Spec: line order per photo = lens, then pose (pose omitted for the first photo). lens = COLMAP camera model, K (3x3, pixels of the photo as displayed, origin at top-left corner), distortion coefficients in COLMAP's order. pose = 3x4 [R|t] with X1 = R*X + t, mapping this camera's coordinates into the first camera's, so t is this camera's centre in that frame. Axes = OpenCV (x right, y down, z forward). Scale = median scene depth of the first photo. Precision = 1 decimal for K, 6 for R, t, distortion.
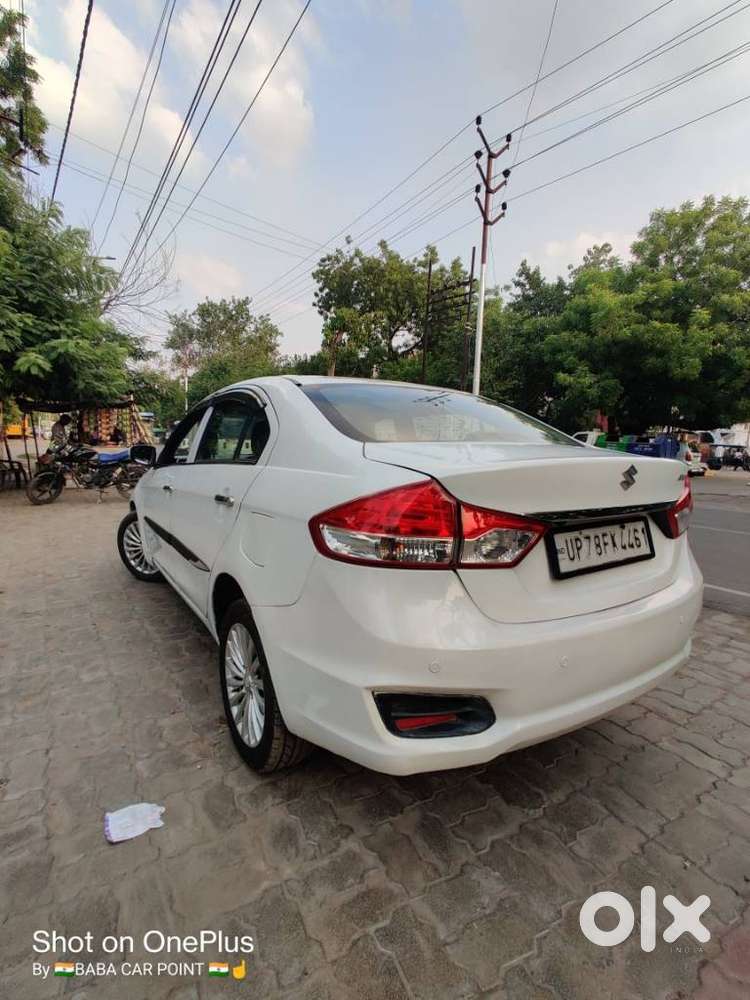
lens RADIAL K [[485.6, 0, 378.0], [0, 485.6, 514.0], [0, 0, 1]] dist [0.017265, 0.000820]
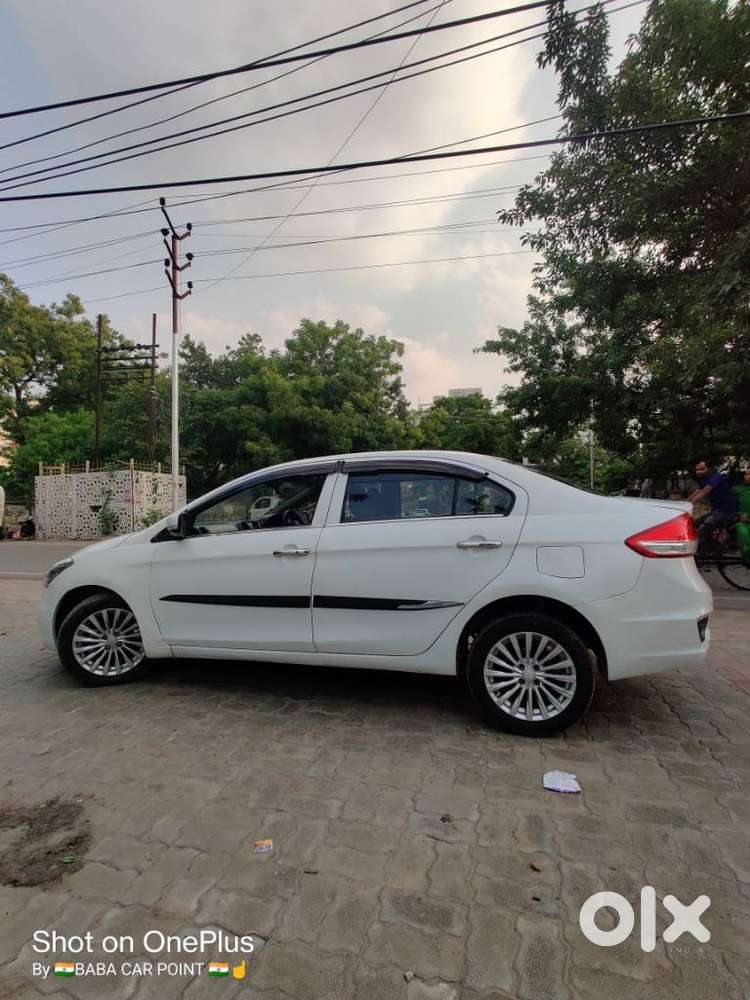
lens RADIAL K [[495.8, 0, 374.5], [0, 495.8, 514.0], [0, 0, 1]] dist [-0.001186, 0.013811]
pose [[0.749948, -0.046462, 0.659863, -0.173169], [0.133544, 0.987625, -0.082236, -0.003420], [-0.647876, 0.149794, 0.746872, 0.023558]]
